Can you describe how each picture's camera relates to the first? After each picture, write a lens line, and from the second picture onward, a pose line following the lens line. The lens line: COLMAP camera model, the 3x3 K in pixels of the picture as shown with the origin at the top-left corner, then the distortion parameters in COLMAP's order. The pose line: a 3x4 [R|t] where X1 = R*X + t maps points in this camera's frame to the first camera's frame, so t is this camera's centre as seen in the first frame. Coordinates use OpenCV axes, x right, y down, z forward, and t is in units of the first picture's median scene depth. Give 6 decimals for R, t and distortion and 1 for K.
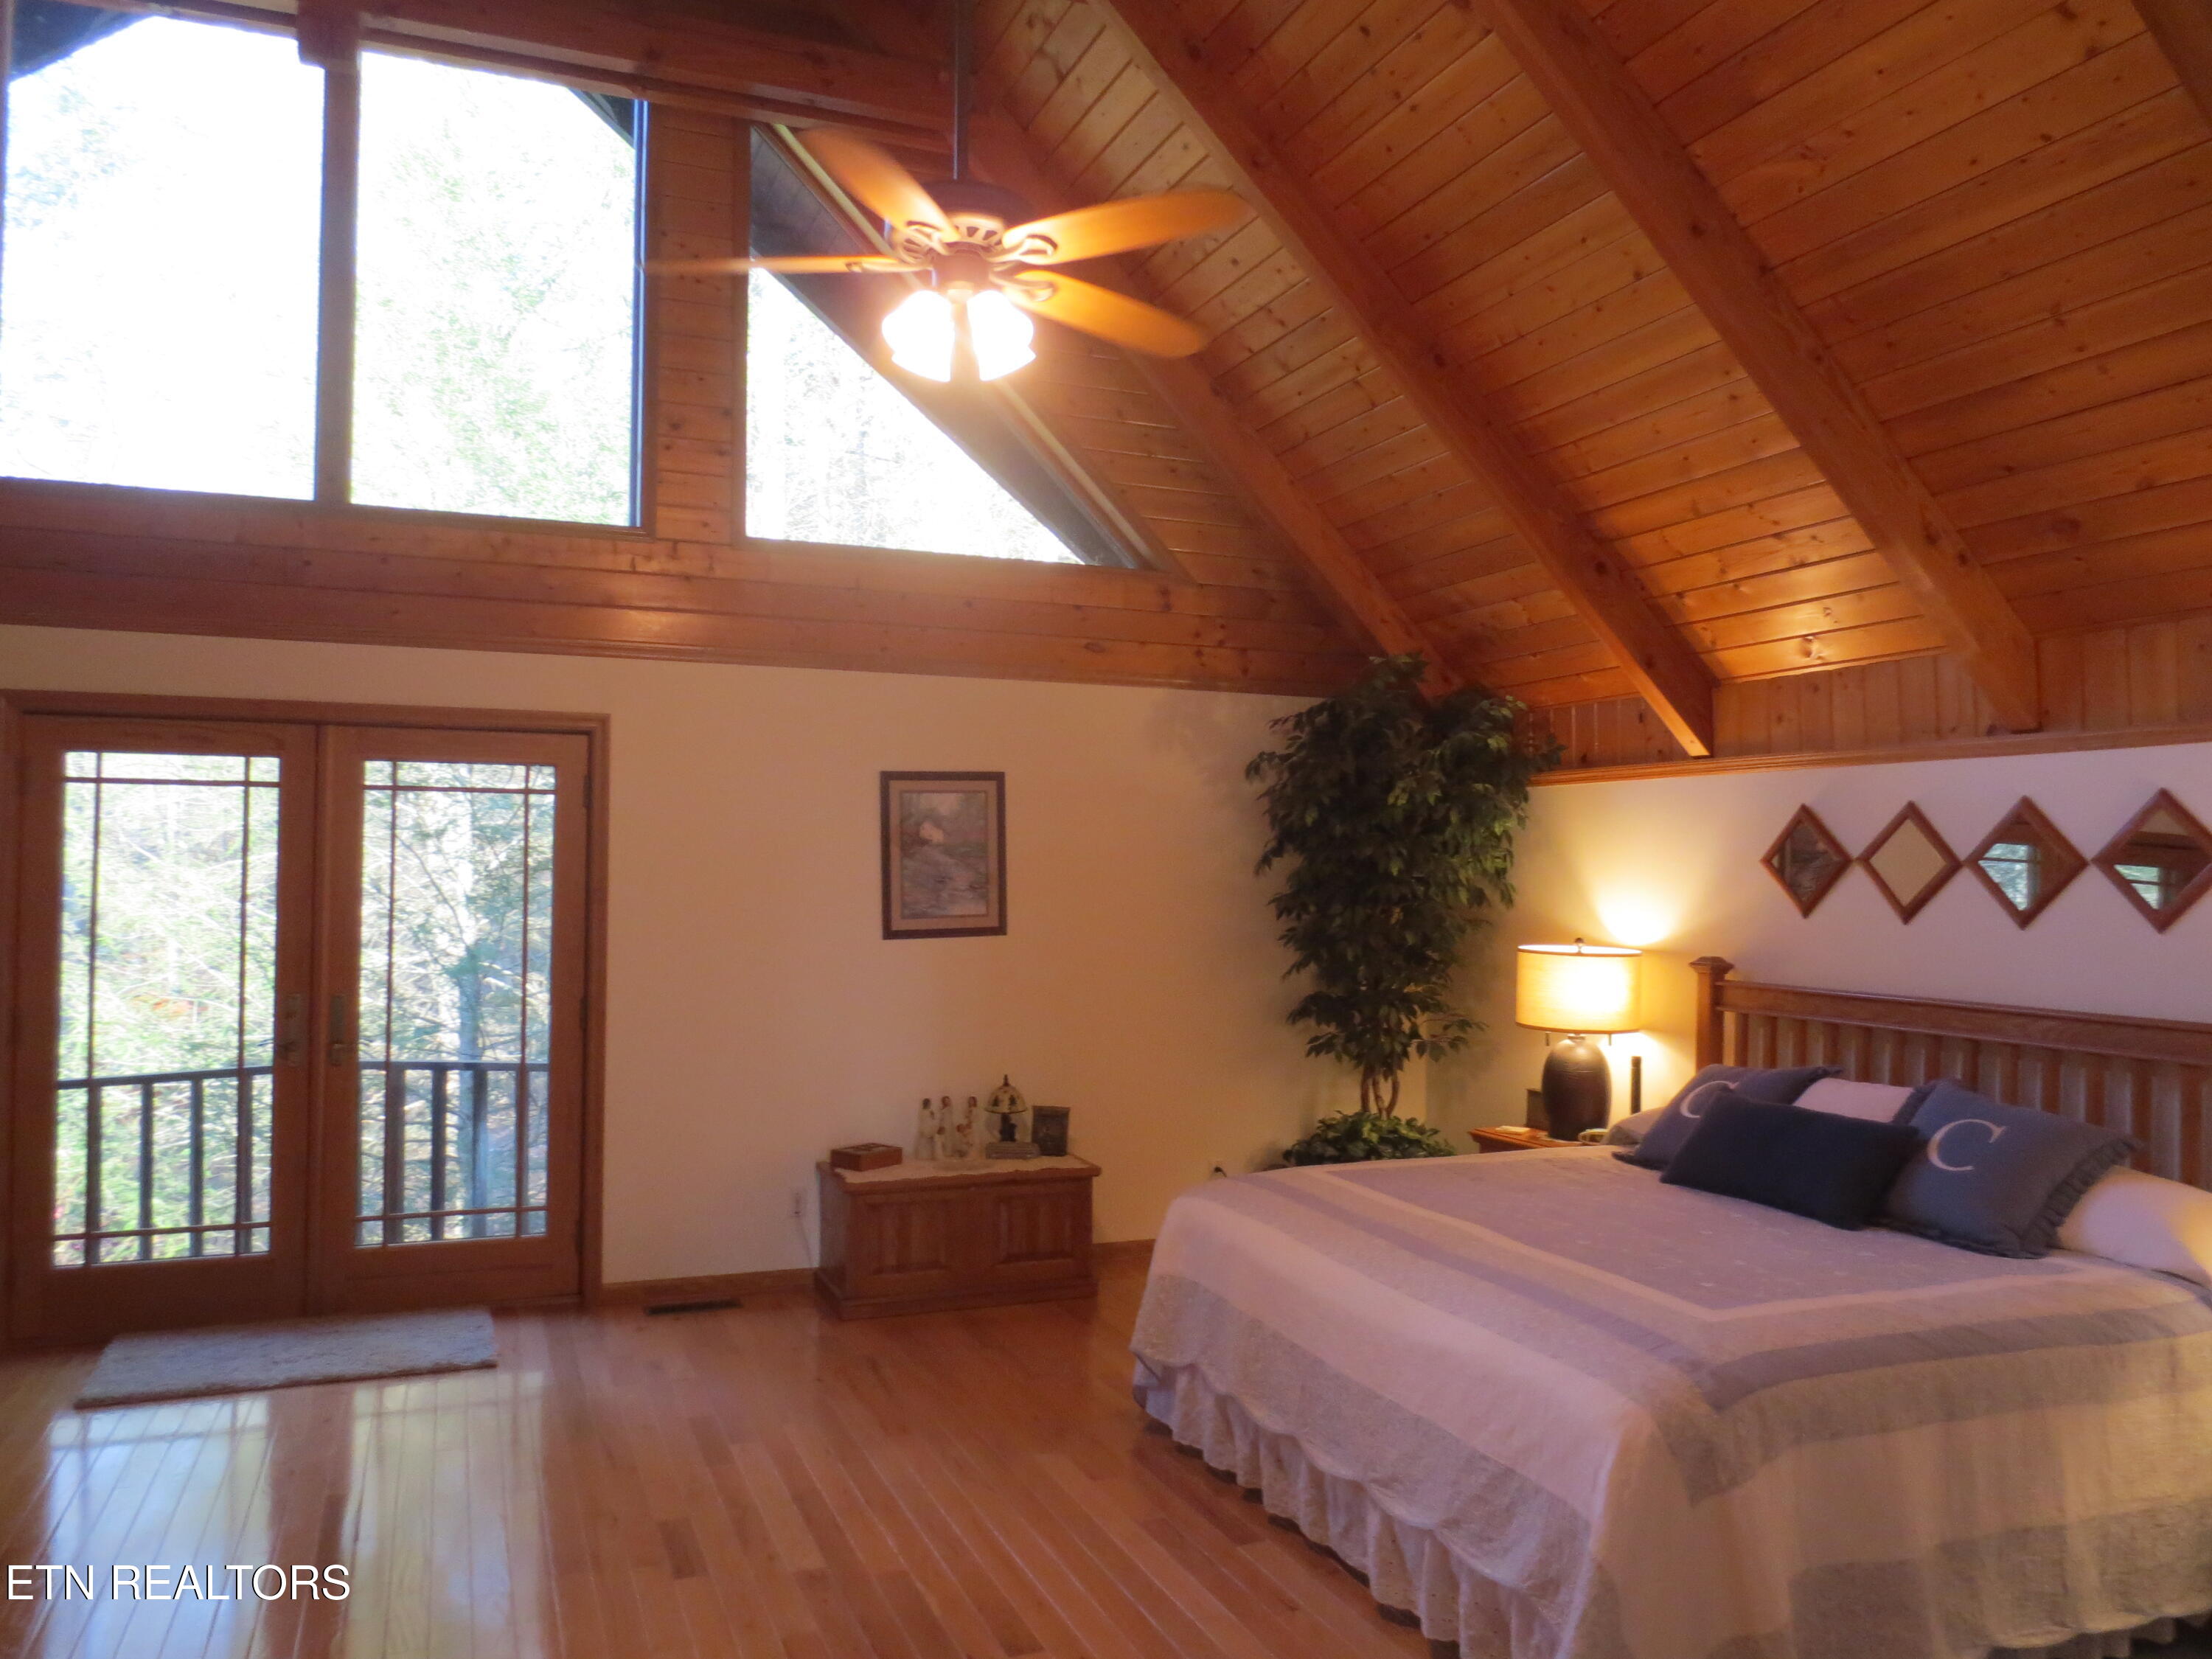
lens RADIAL K [[1573.0, 0, 1088.7], [0, 1573.0, 826.0], [0, 0, 1]] dist [-0.030562, 0.013265]
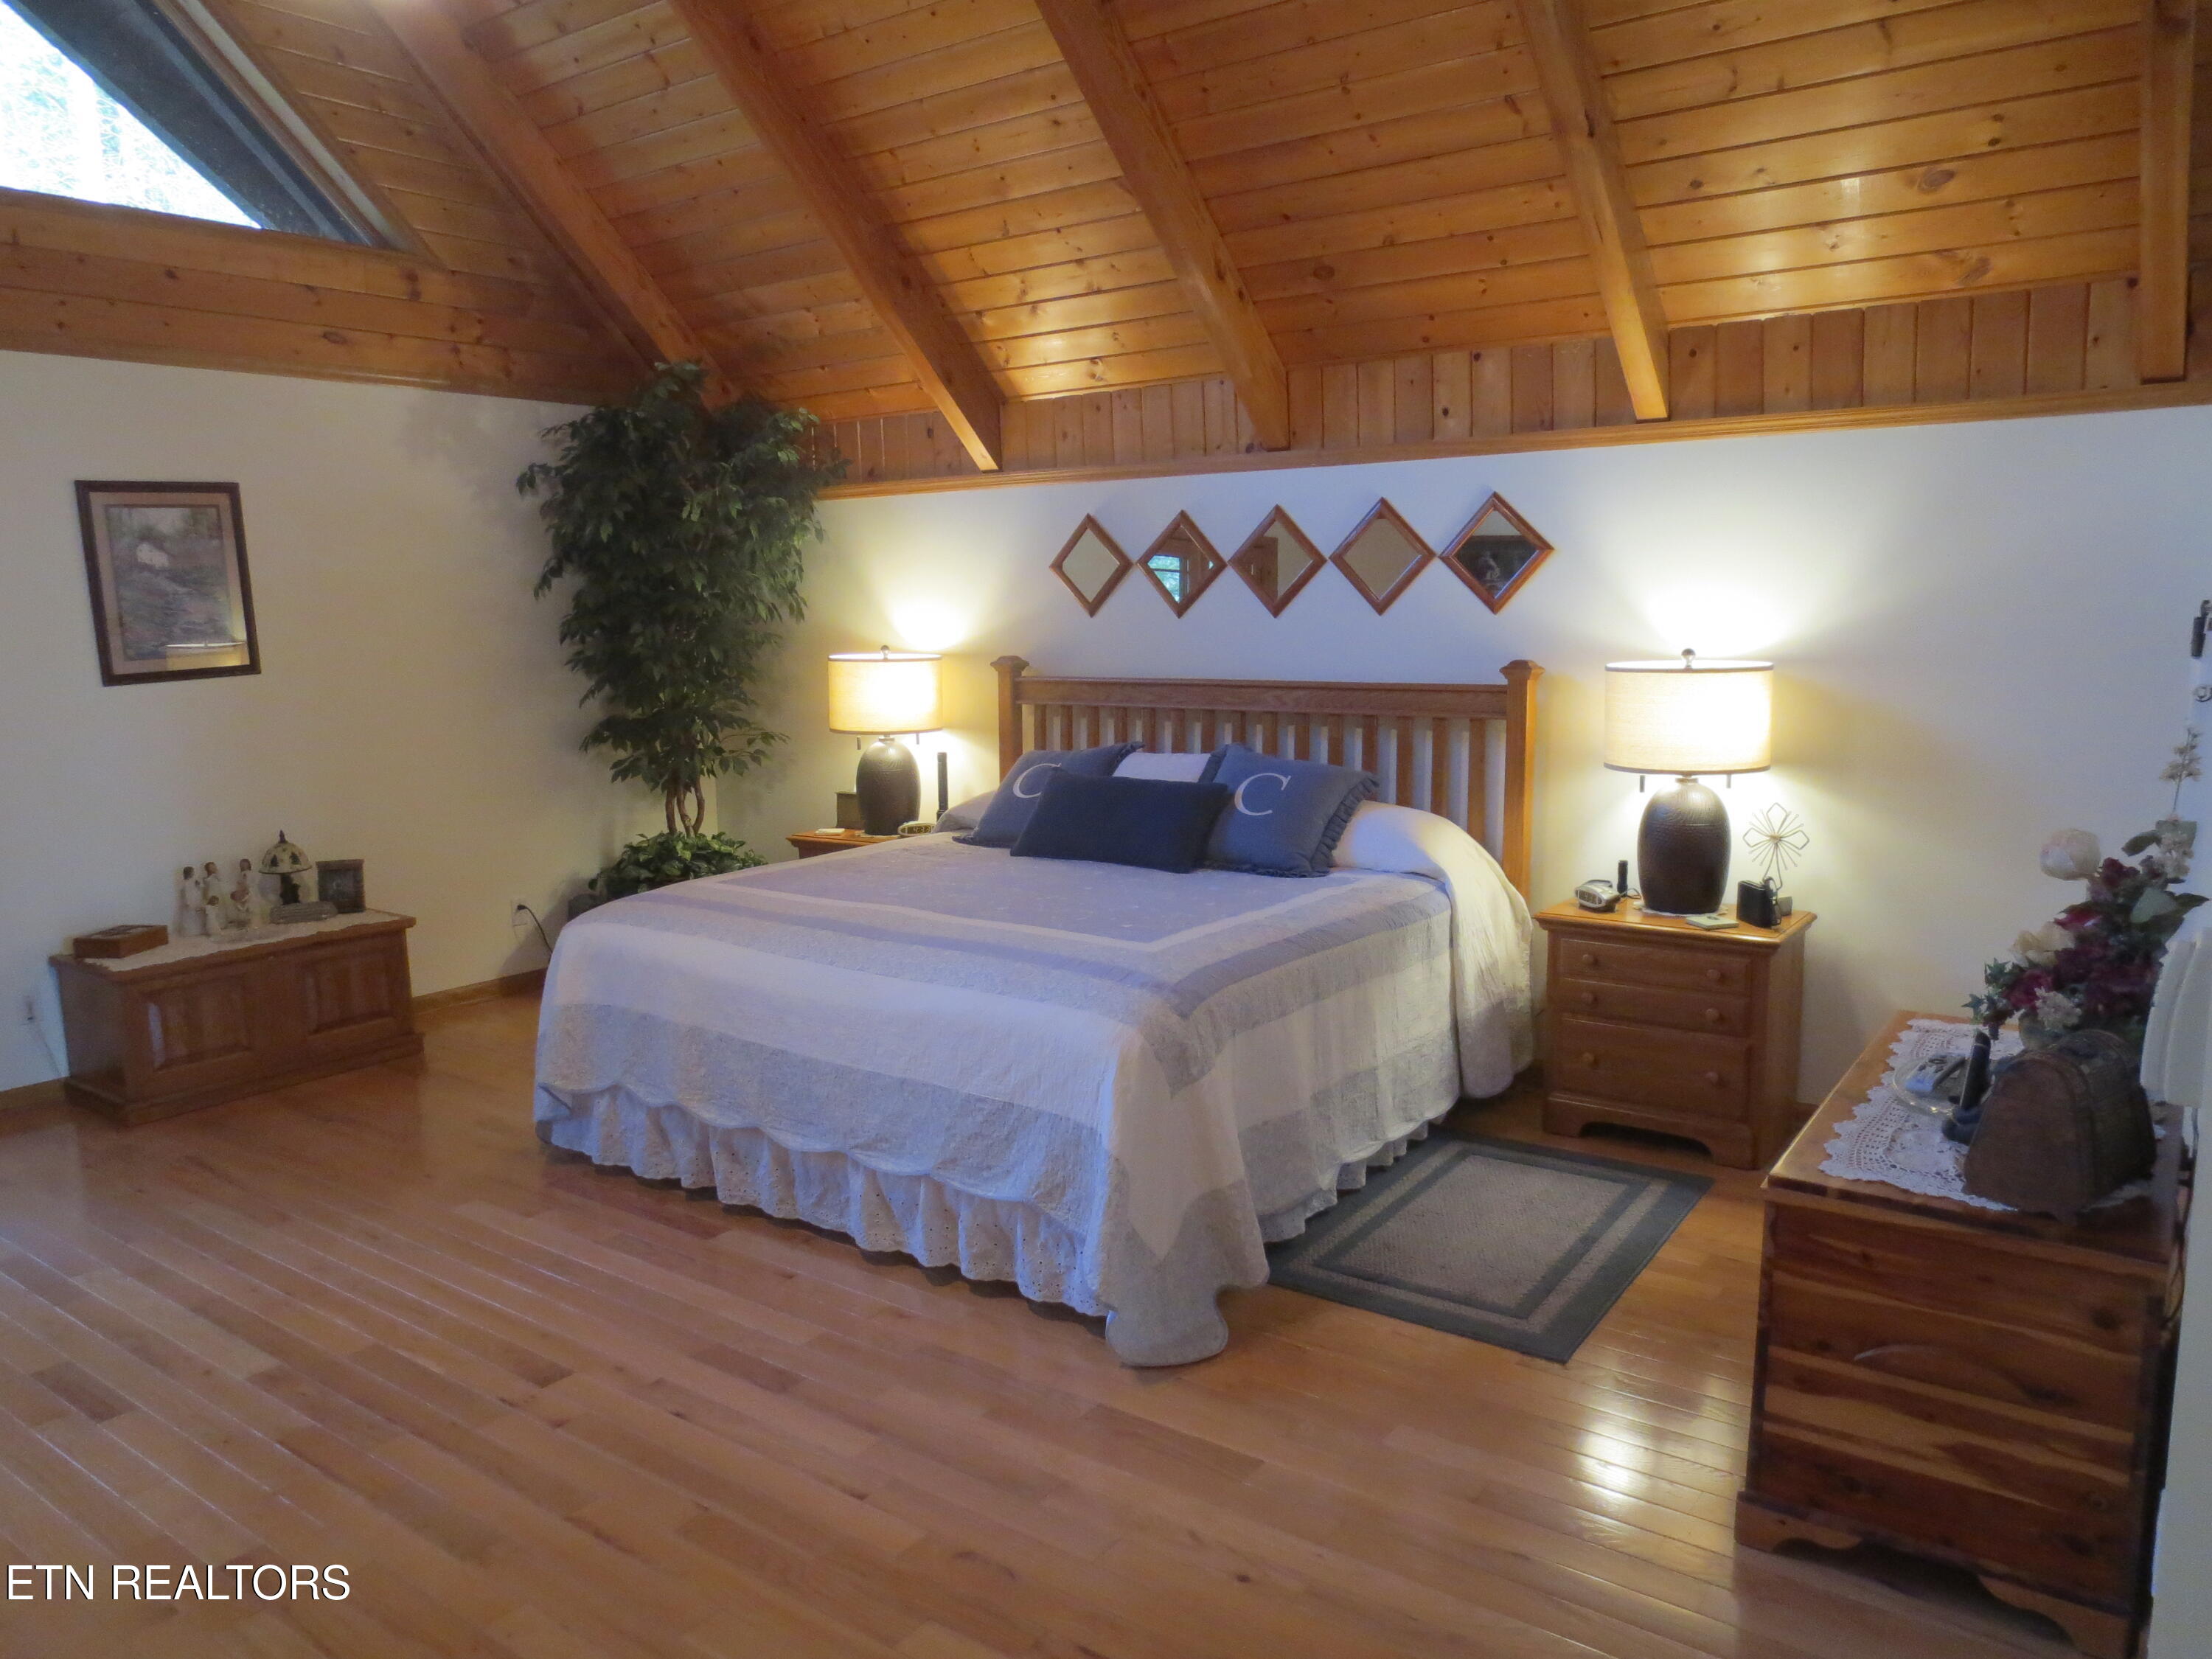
lens RADIAL K [[1573.0, 0, 1088.7], [0, 1573.0, 826.0], [0, 0, 1]] dist [-0.030562, 0.013265]
pose [[0.851189, -0.102085, 0.514836, -0.136297], [0.013206, 0.984758, 0.173430, 0.010047], [-0.524694, -0.140823, 0.839563, 0.024563]]
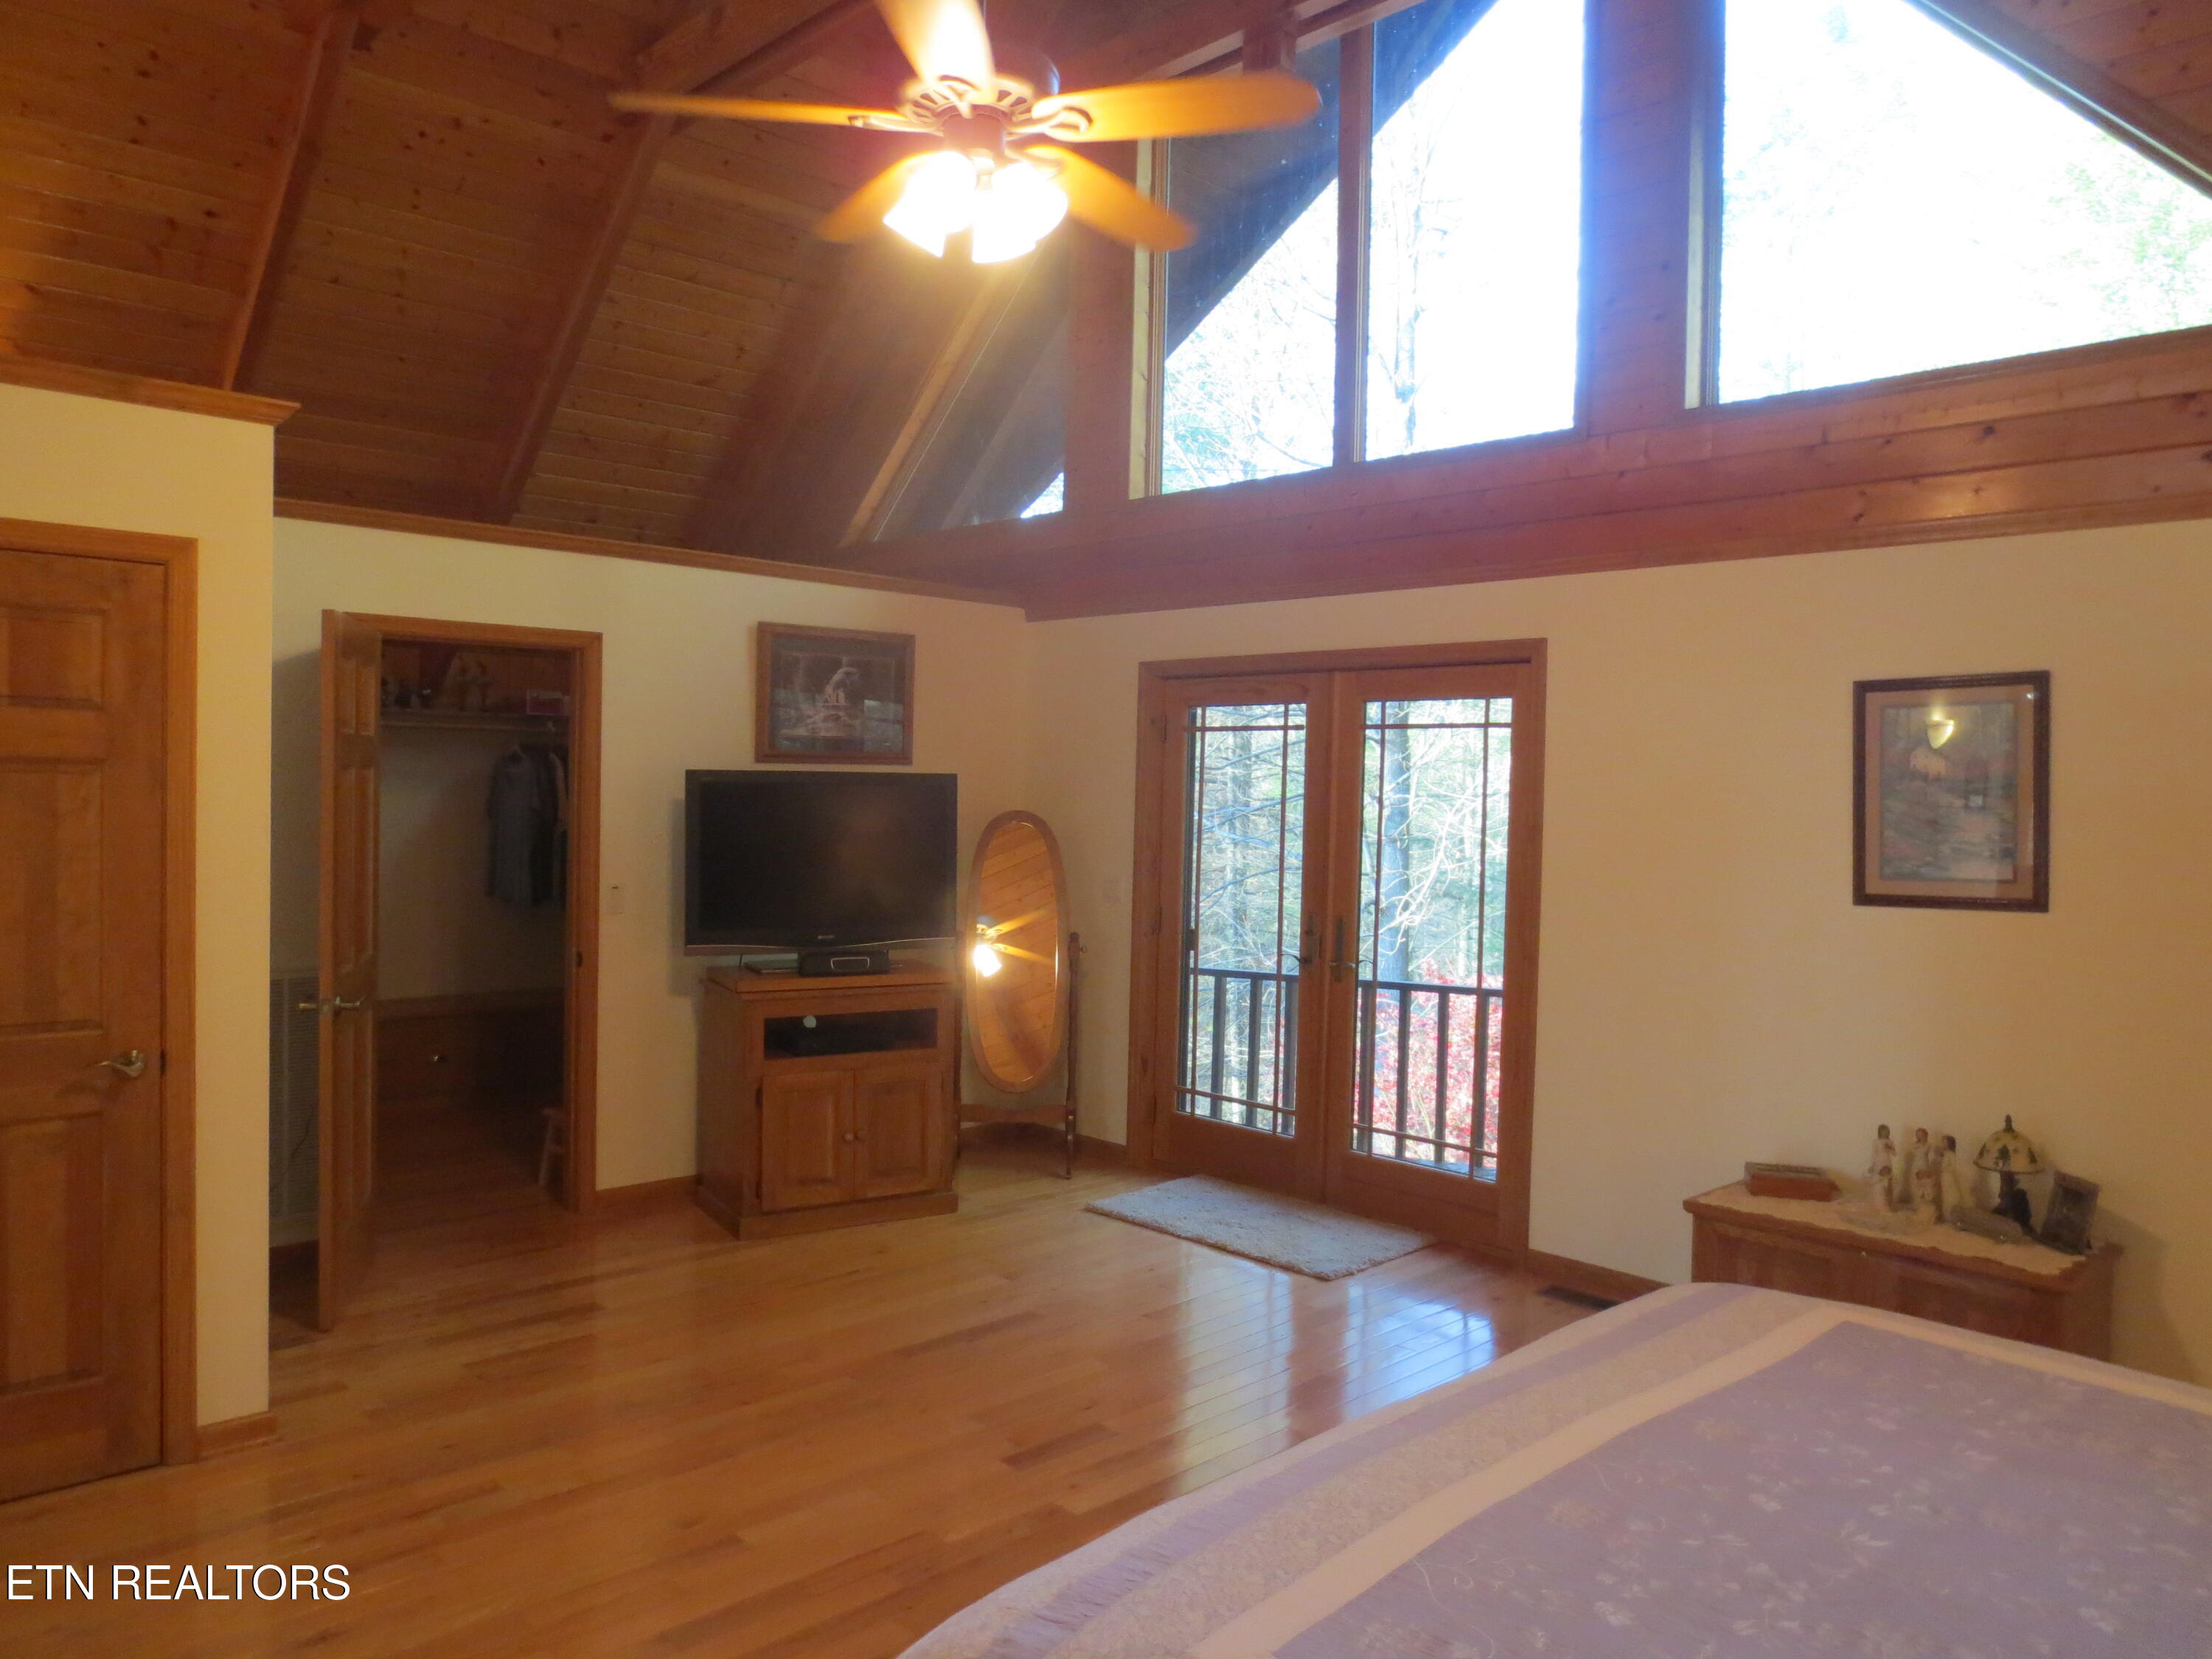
lens RADIAL K [[1614.9, 0, 1106.0], [0, 1614.9, 829.5], [0, 0, 1]] dist [-0.000296, 0.001371]
pose [[0.377826, 0.026092, -0.925509, 0.514110], [0.008287, 0.999468, 0.031560, 0.009957], [0.925840, -0.019594, 0.377408, 0.432835]]
